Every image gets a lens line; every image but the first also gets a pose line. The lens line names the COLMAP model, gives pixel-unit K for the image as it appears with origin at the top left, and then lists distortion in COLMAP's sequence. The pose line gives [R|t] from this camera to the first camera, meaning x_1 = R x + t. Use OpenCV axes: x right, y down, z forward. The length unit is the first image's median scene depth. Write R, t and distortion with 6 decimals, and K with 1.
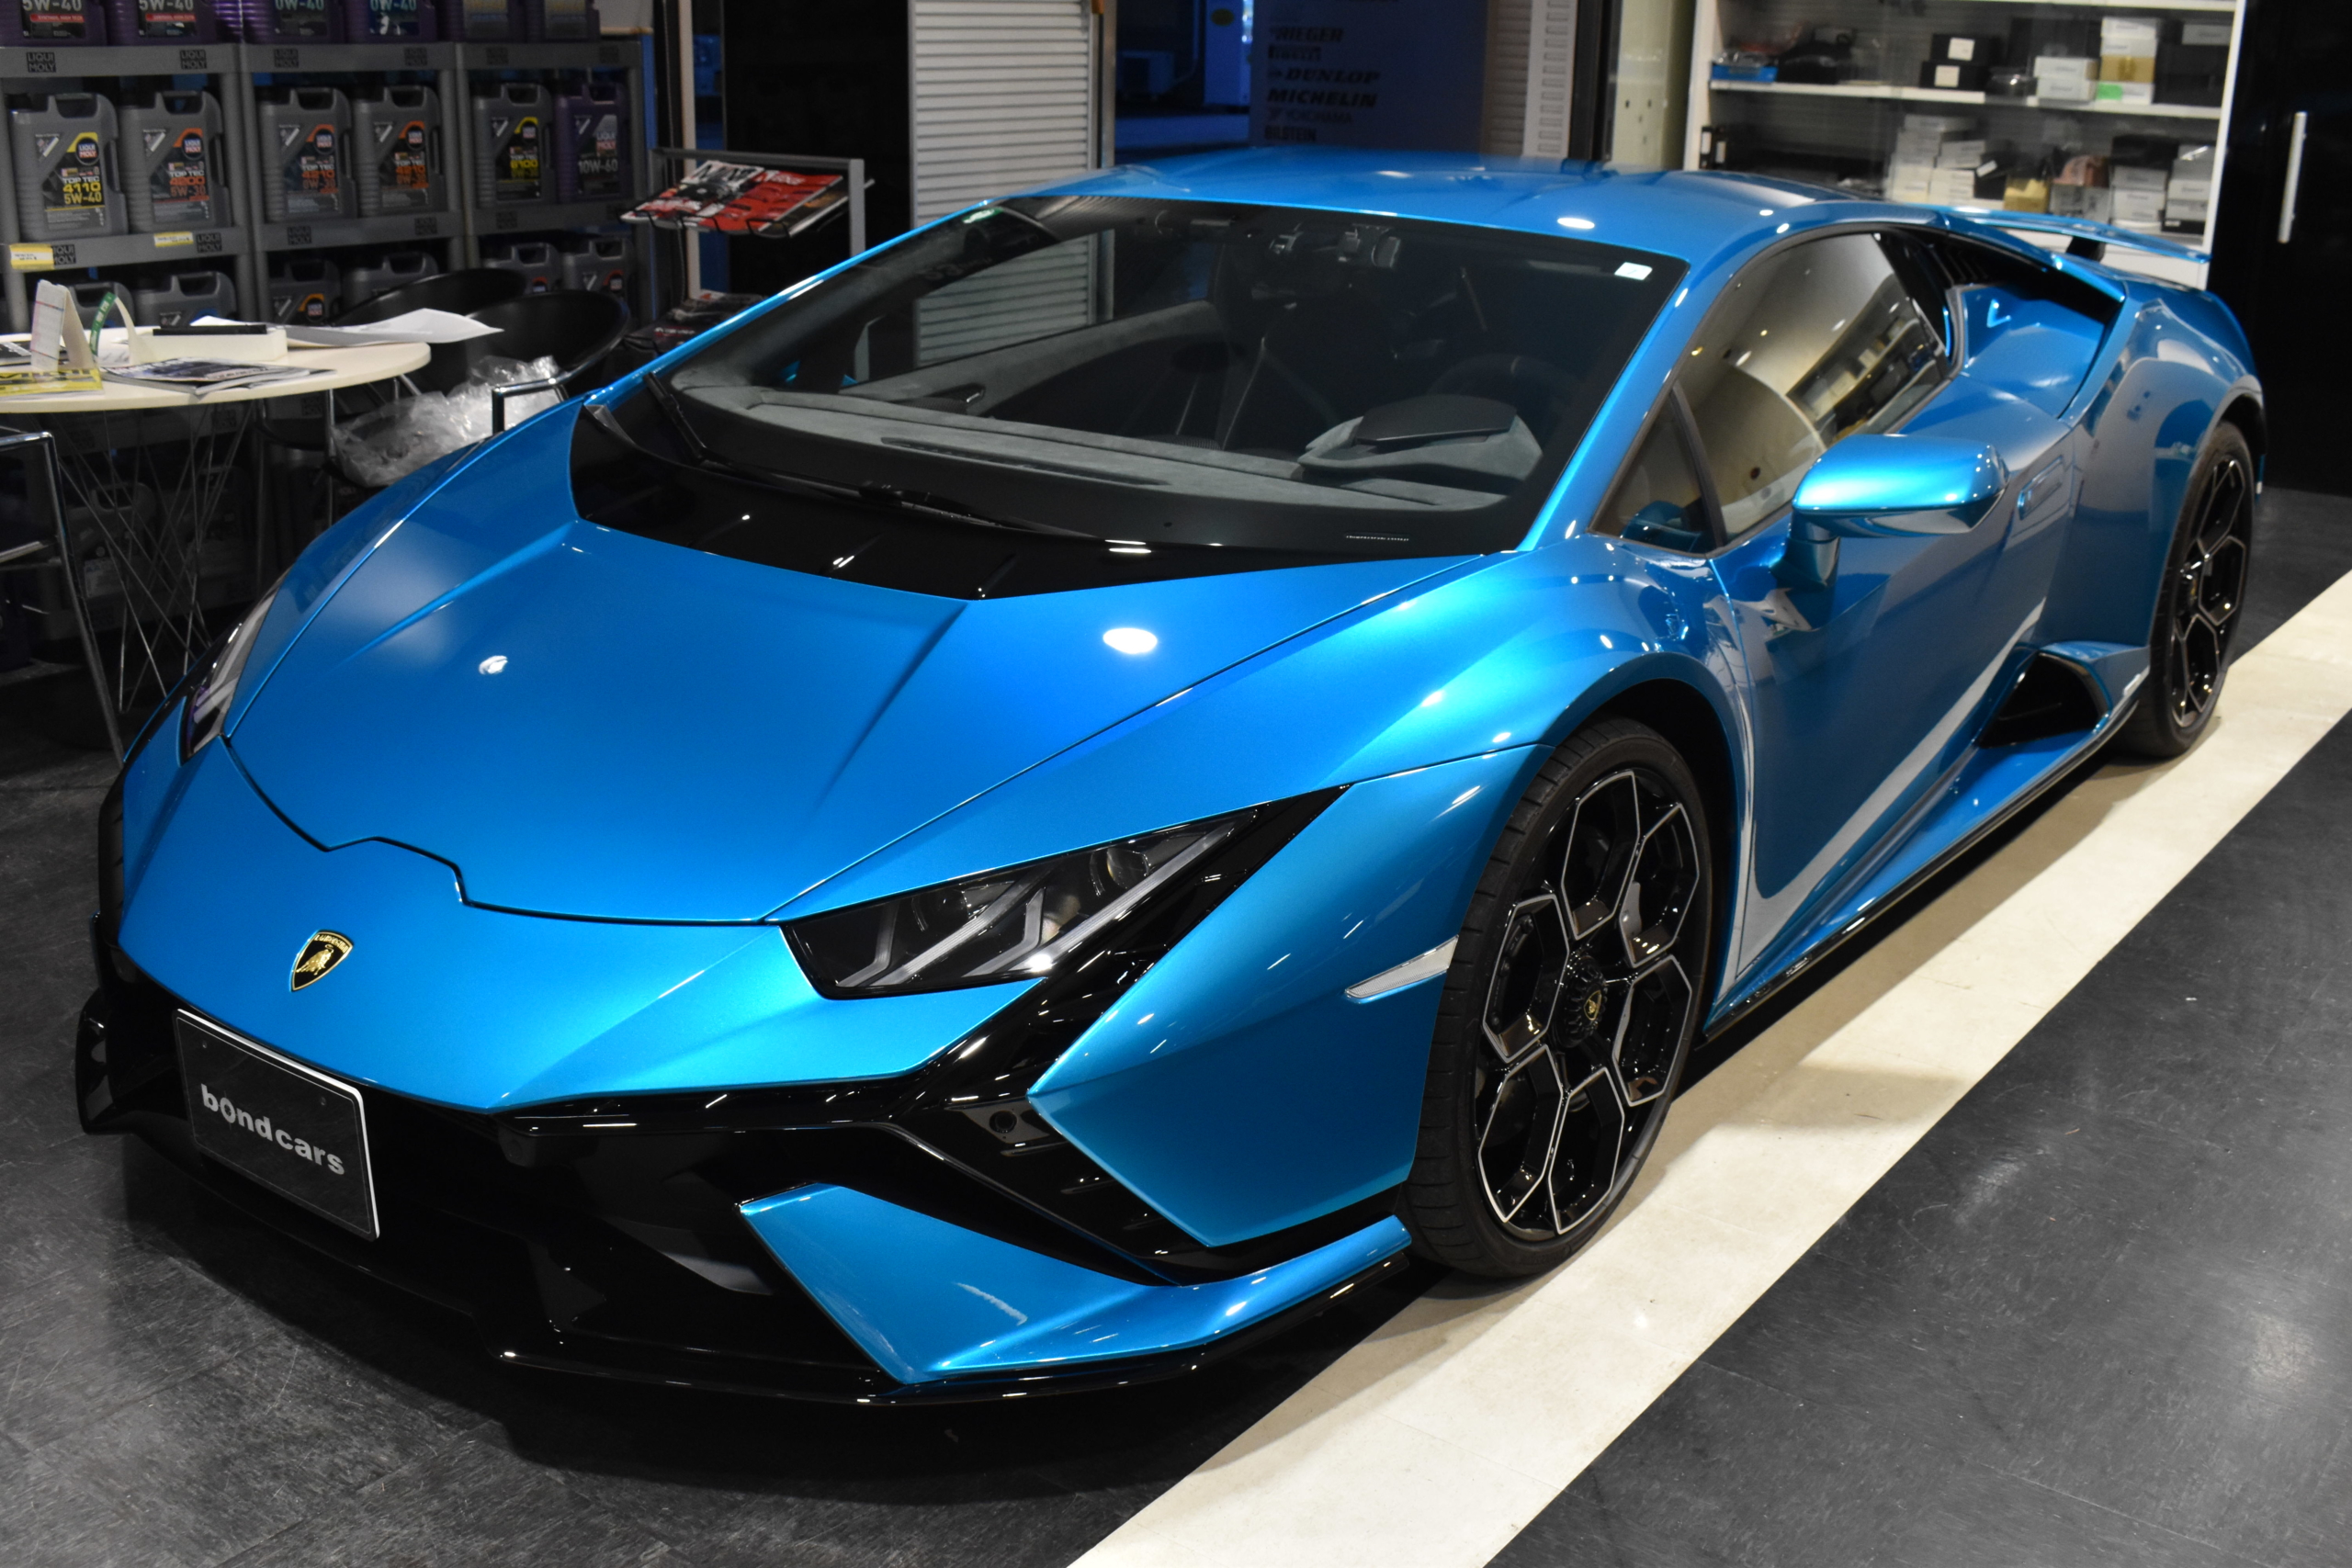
lens RADIAL K [[2361.6, 0, 1178.1], [0, 2361.6, 779.2], [0, 0, 1]] dist [-0.067724, 0.000000]
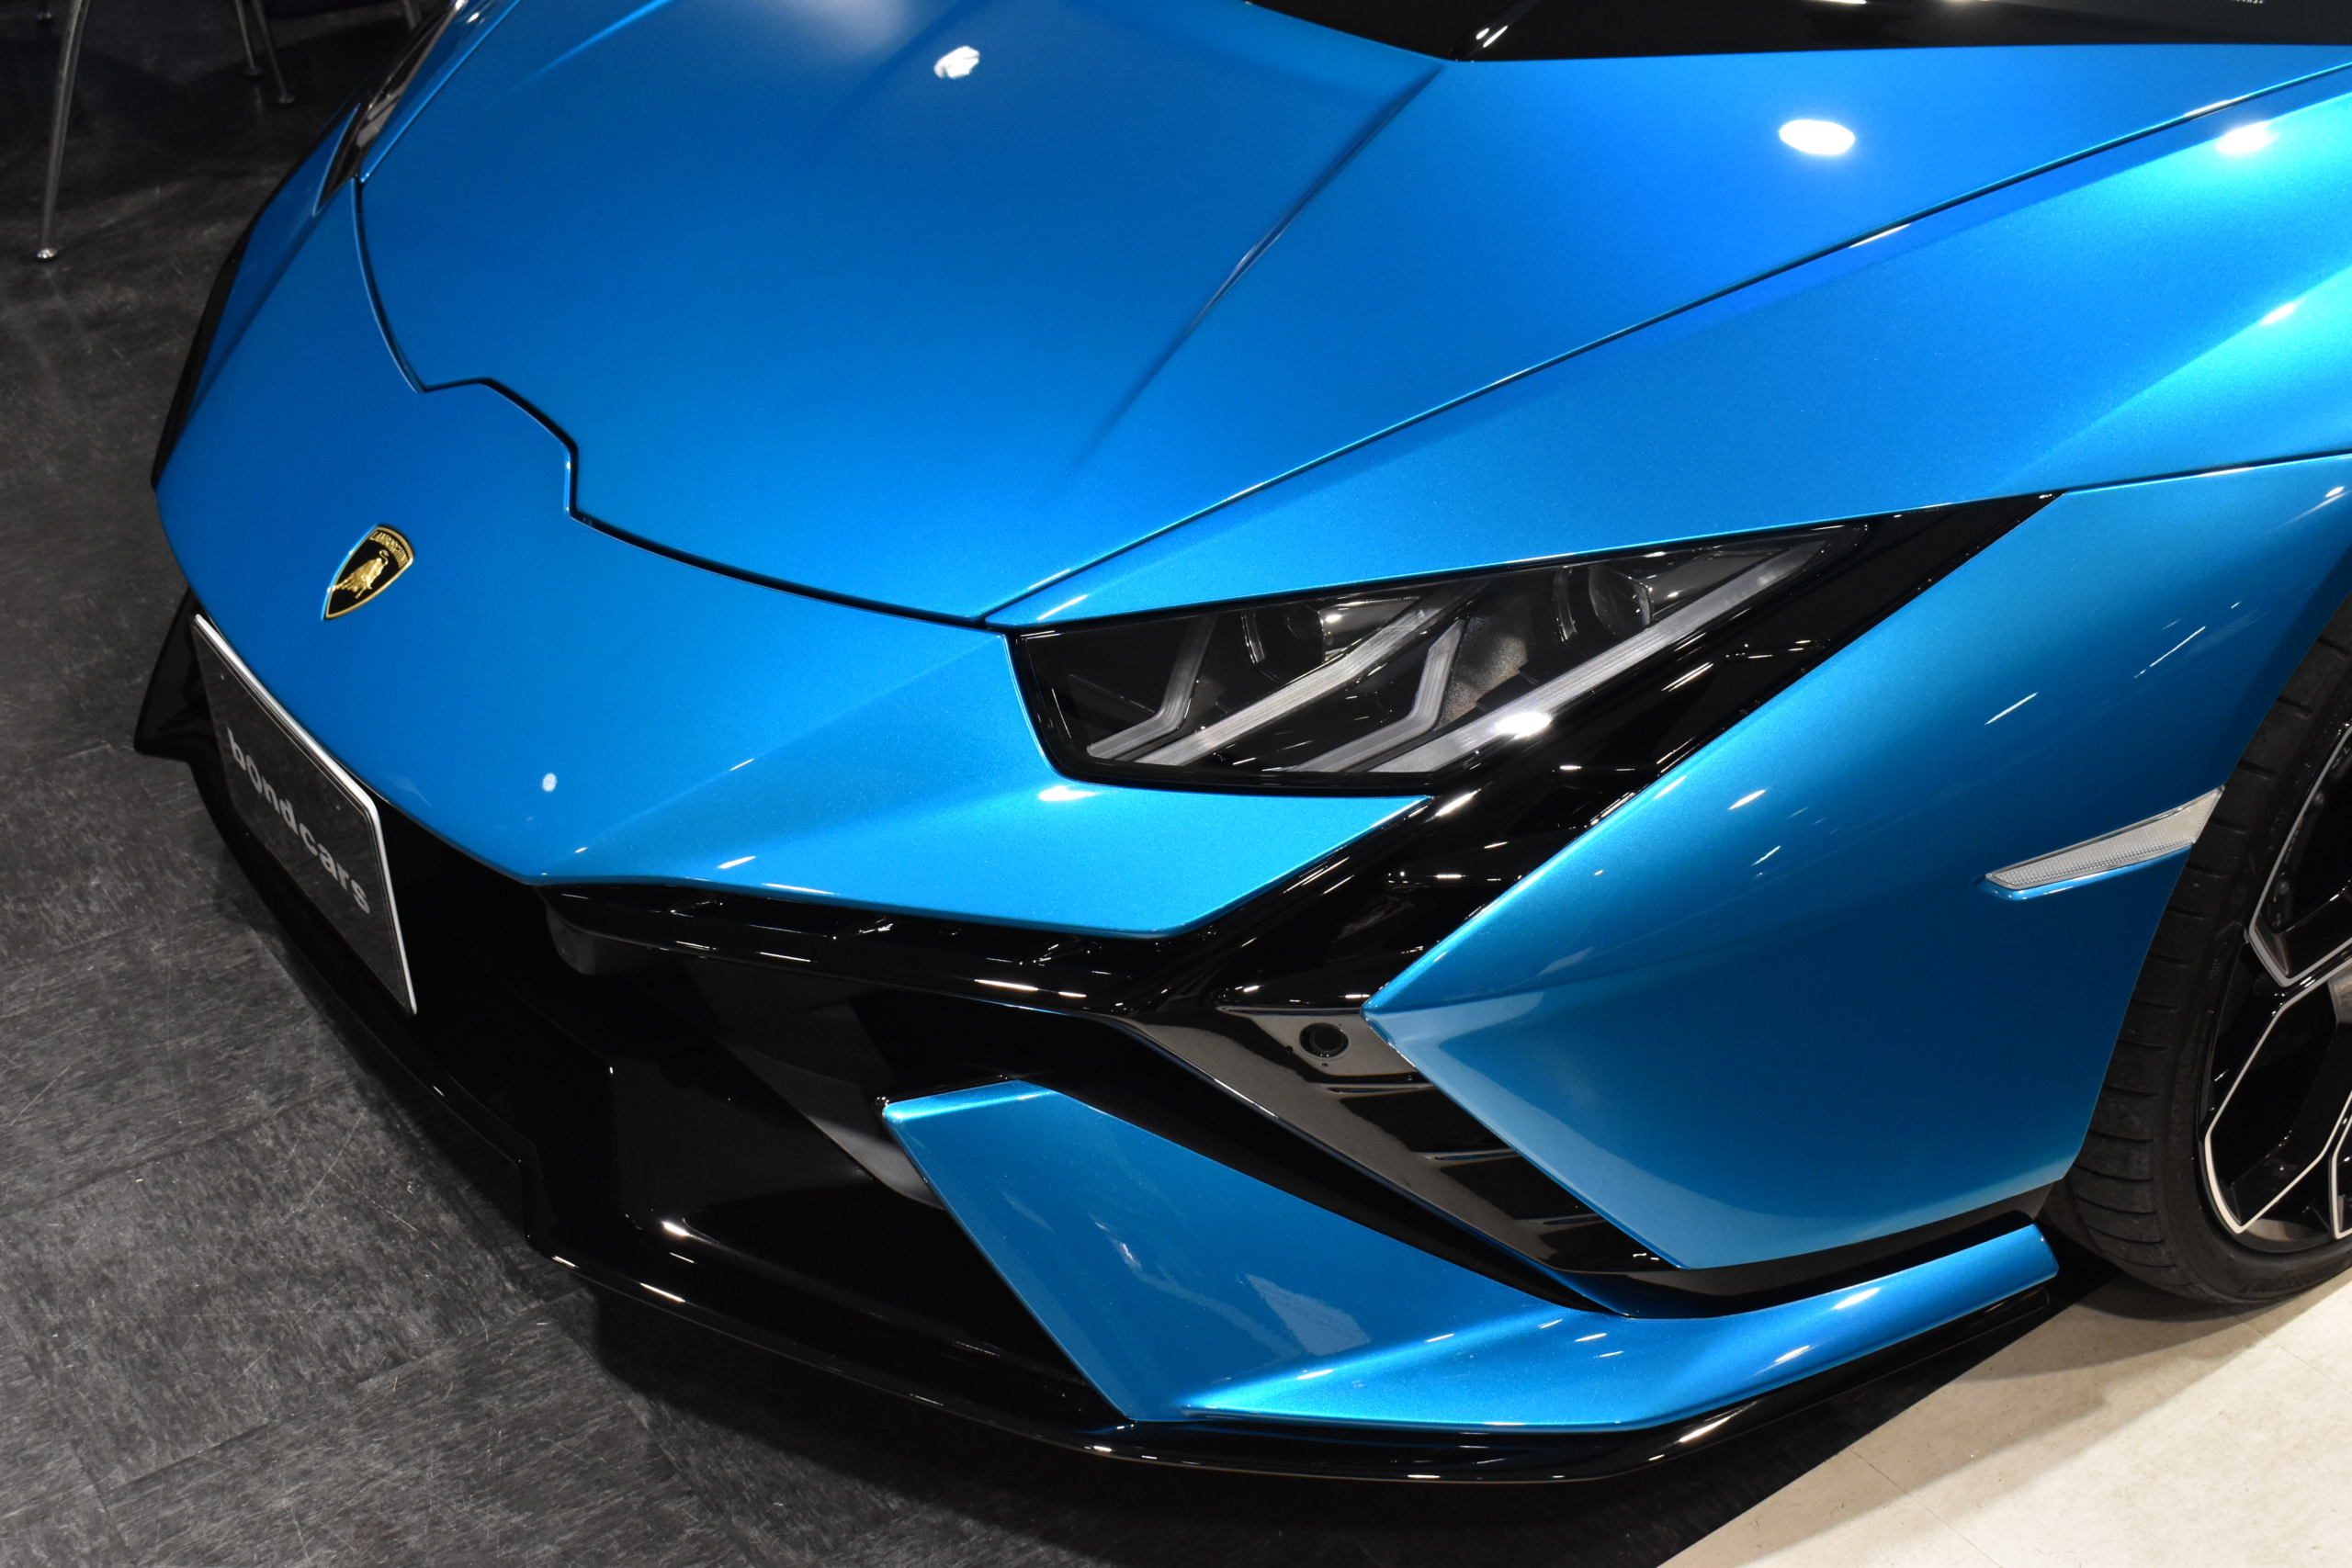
lens RADIAL K [[2797.1, 0, 1177.2], [0, 2797.1, 791.8], [0, 0, 1]] dist [-0.058267, 0.000000]
pose [[0.957727, 0.137954, -0.252443, 0.048152], [-0.077999, 0.969172, 0.233712, -0.060591], [0.276902, -0.204142, 0.938963, 0.326468]]
